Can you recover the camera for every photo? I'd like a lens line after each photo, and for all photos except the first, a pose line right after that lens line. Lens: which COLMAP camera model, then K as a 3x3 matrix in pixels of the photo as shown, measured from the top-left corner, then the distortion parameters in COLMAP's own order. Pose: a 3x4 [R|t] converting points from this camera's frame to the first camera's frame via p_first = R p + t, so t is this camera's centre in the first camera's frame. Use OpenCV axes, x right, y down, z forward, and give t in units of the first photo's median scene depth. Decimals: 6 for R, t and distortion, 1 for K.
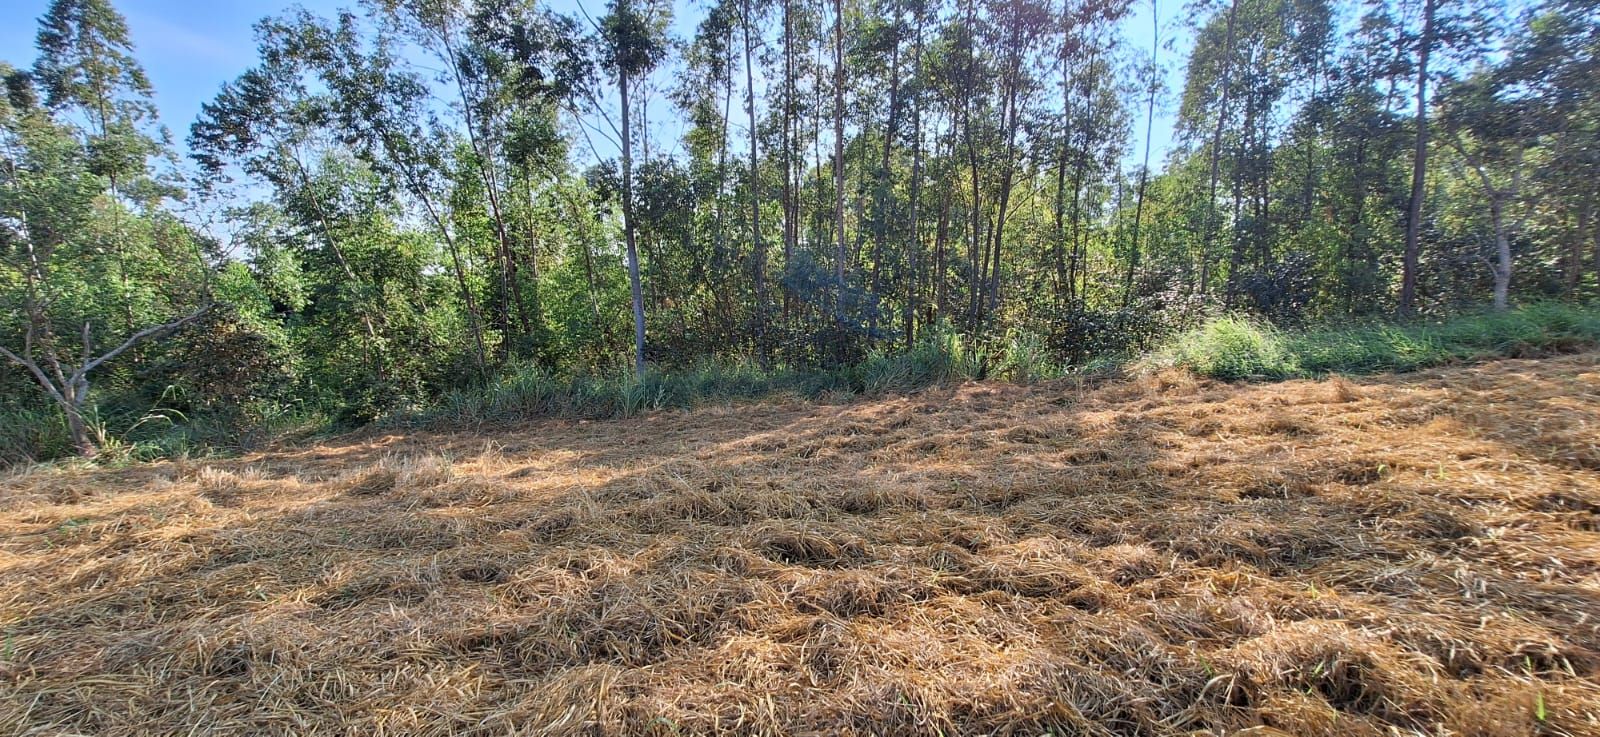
lens RADIAL K [[642.8, 0, 800.0], [0, 642.8, 368.5], [0, 0, 1]] dist [-0.000227, -0.000222]
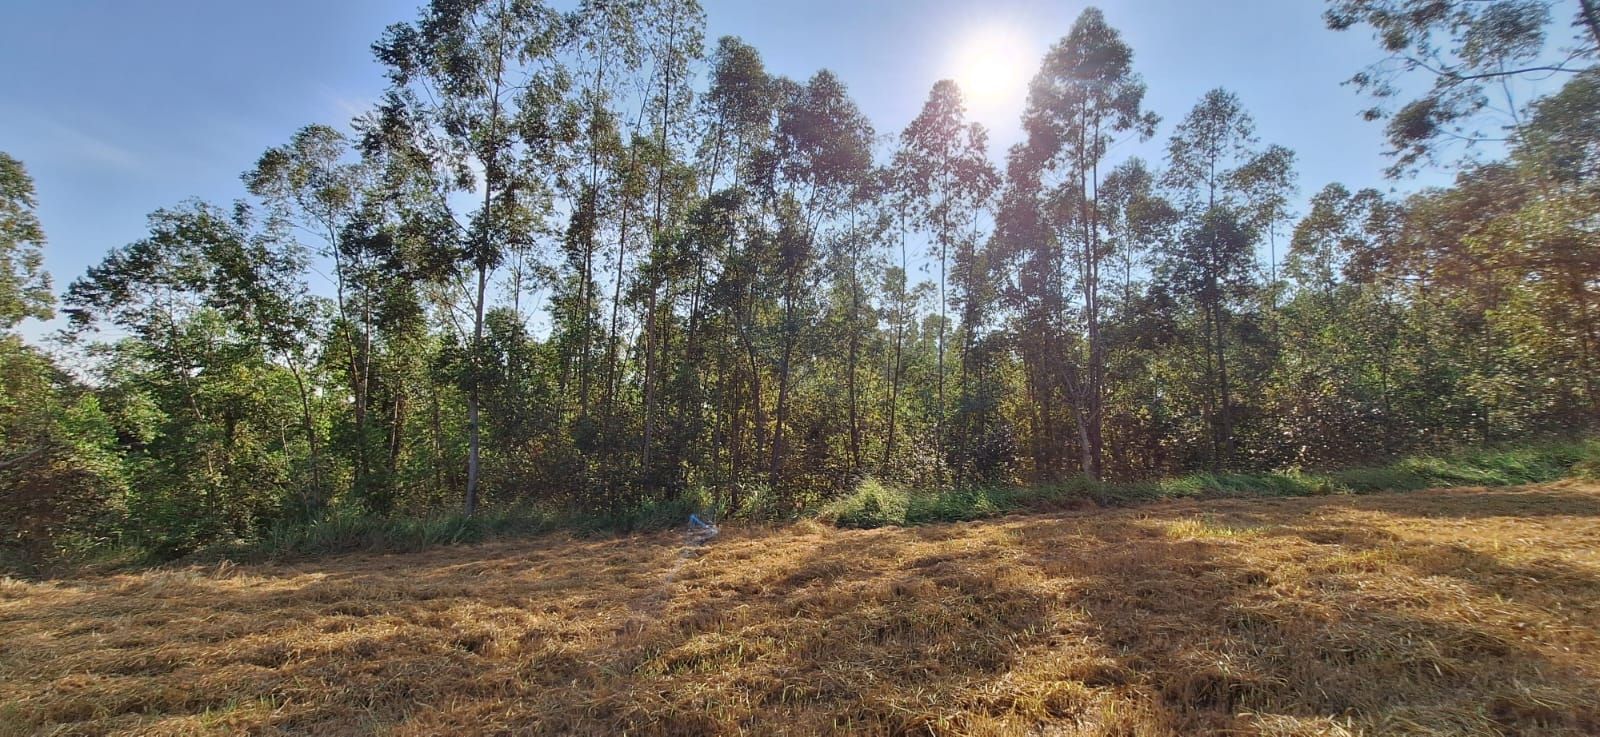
lens RADIAL K [[663.2, 0, 823.5], [0, 663.2, 366.7], [0, 0, 1]] dist [-0.000963, 0.004362]
pose [[0.992658, 0.044895, 0.112318, 0.246635], [-0.019925, 0.976576, -0.214250, -0.006892], [-0.119306, 0.210439, 0.970300, -0.270797]]
